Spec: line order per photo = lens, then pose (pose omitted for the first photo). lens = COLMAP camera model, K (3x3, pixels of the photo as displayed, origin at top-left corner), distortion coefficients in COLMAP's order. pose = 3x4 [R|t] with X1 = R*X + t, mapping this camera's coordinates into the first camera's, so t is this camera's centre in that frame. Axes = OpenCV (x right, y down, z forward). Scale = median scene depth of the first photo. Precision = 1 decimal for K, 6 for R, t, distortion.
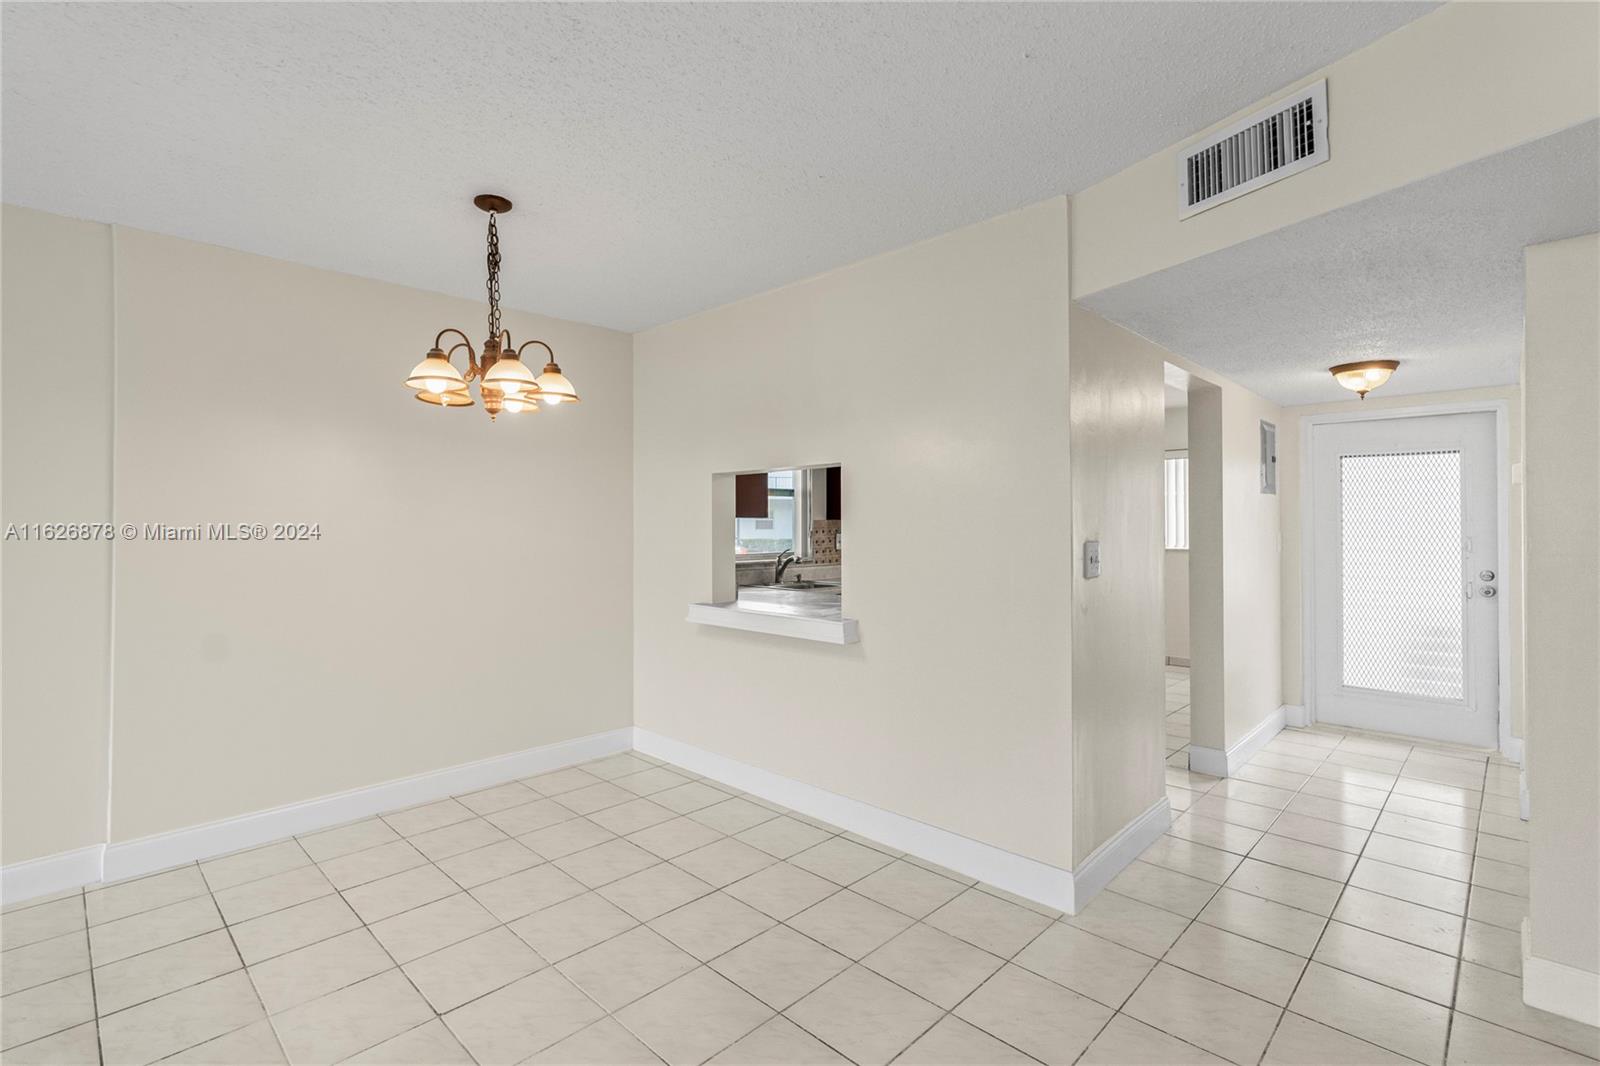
lens RADIAL K [[745.0, 0, 794.1], [0, 745.0, 526.6], [0, 0, 1]] dist [0.000684, 0.000062]
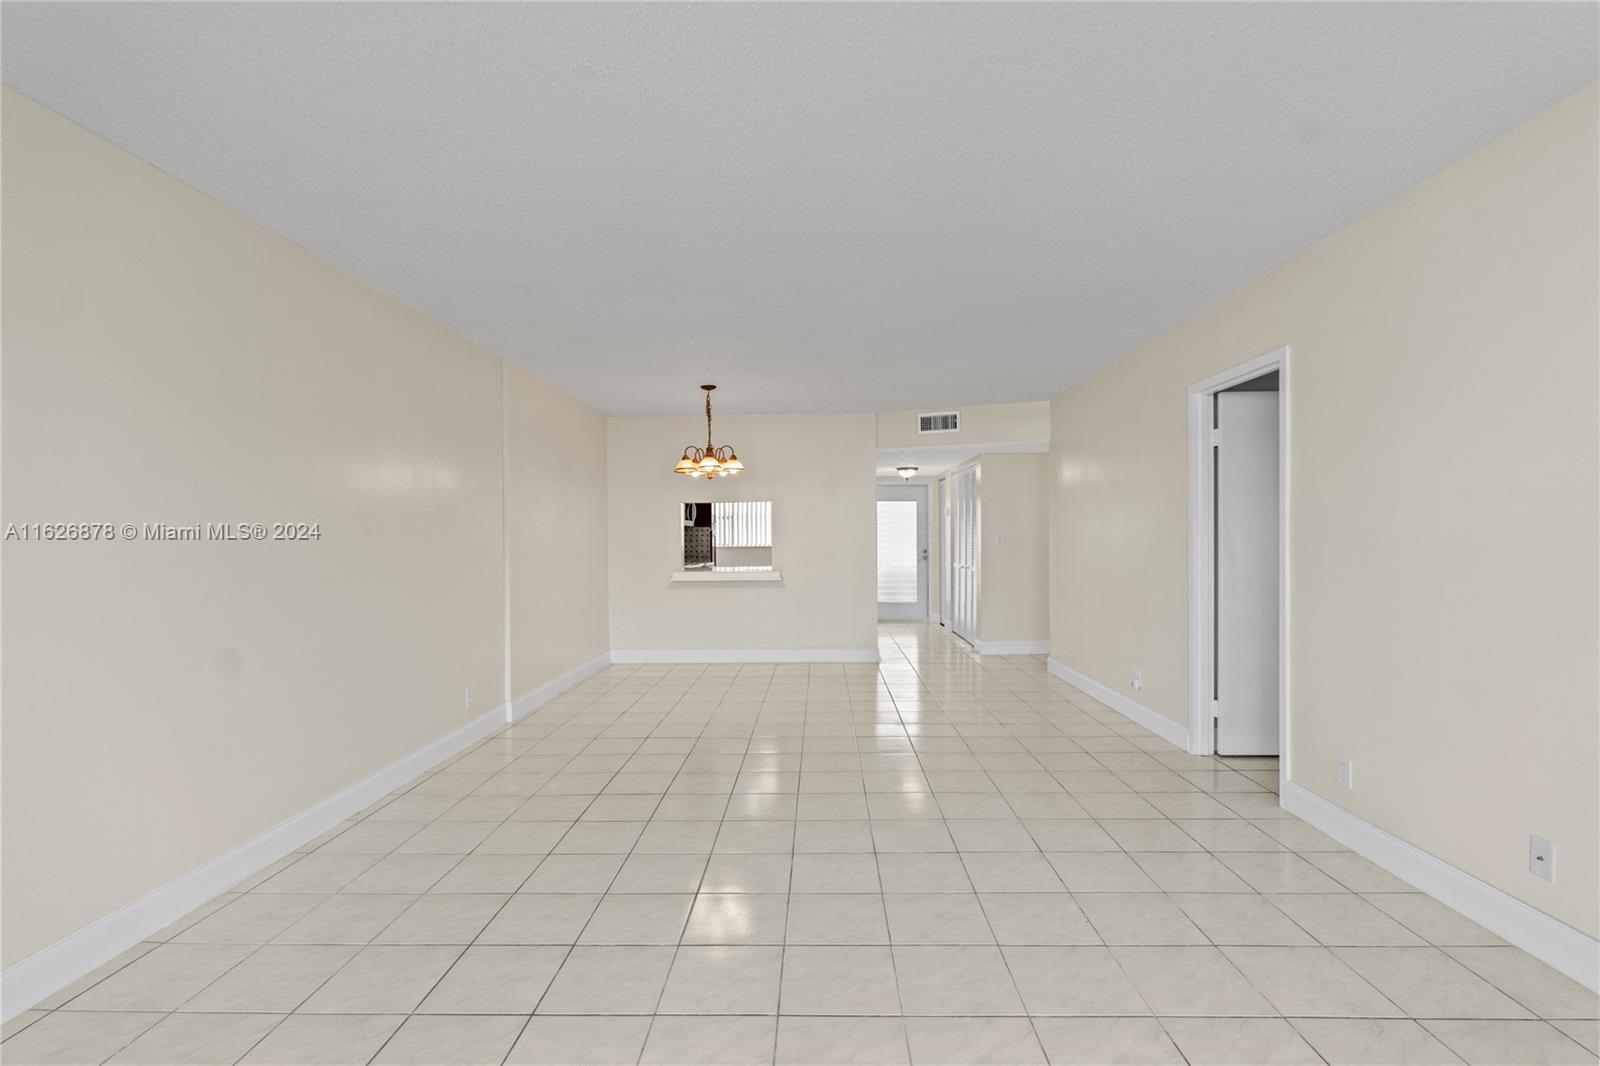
lens RADIAL K [[745.0, 0, 794.1], [0, 745.0, 526.6], [0, 0, 1]] dist [0.000684, 0.000062]
pose [[0.734370, 0.006837, 0.678715, -1.058876], [-0.002099, 0.999967, -0.007802, 0.004968], [-0.678746, 0.004305, 0.734360, -0.514869]]
